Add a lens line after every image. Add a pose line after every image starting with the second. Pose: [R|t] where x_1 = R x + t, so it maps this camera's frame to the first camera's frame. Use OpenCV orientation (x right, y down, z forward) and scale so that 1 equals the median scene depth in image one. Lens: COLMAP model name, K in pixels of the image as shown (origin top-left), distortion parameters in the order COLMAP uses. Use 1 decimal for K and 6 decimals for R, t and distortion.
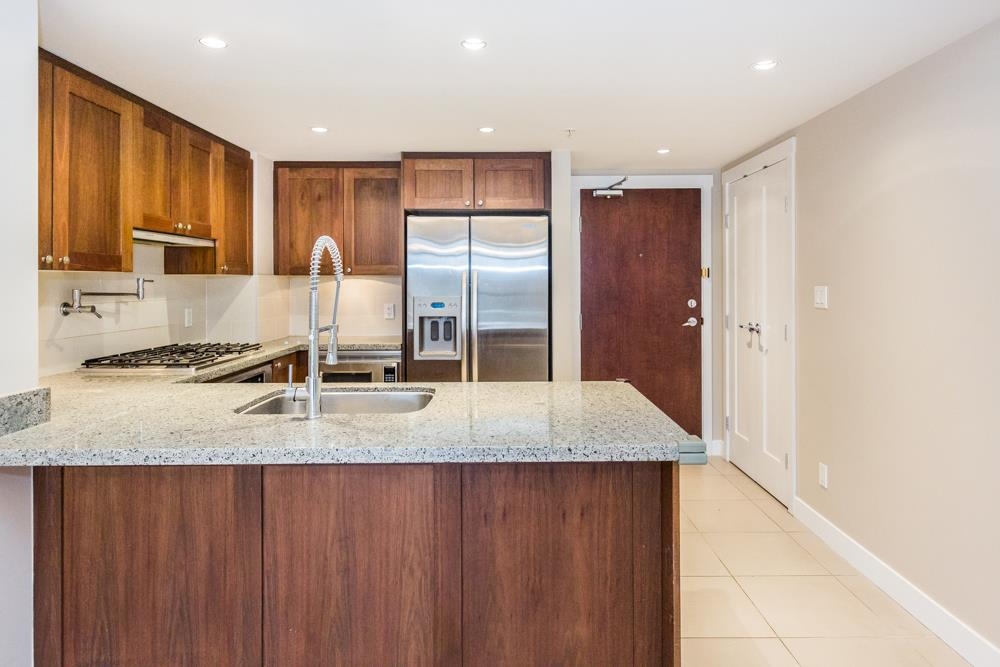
lens RADIAL K [[576.9, 0, 506.7], [0, 576.9, 282.8], [0, 0, 1]] dist [0.001517, 0.001954]
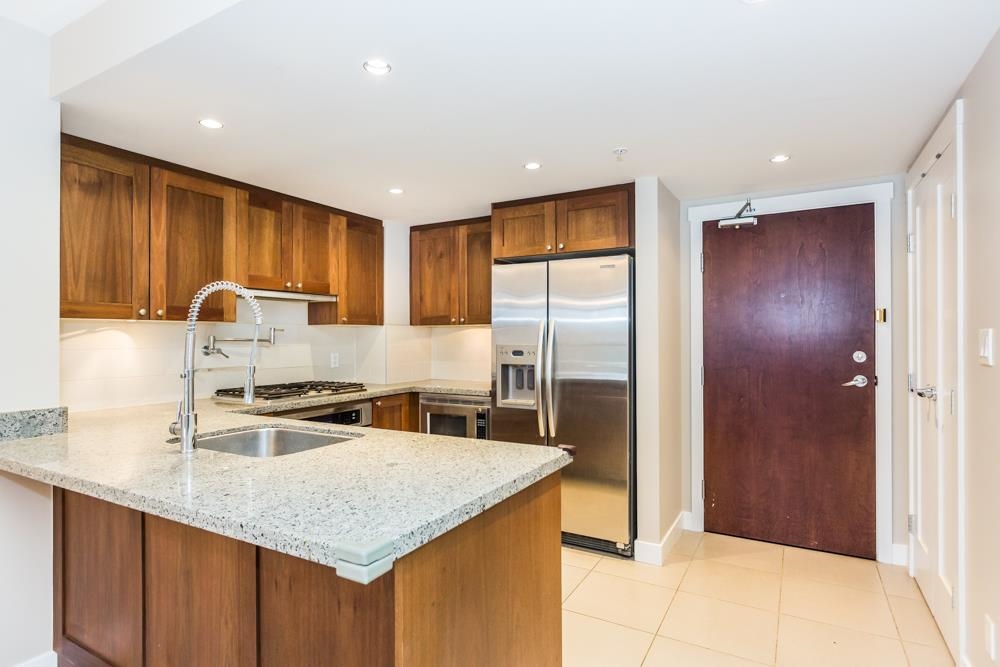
lens RADIAL K [[522.1, 0, 500.0], [0, 522.1, 333.5], [0, 0, 1]] dist [-0.002757, -0.001463]
pose [[0.868720, -0.004604, -0.495282, 0.296513], [0.001939, 0.999981, -0.005894, 0.010210], [0.495300, 0.004160, 0.868712, 0.207803]]
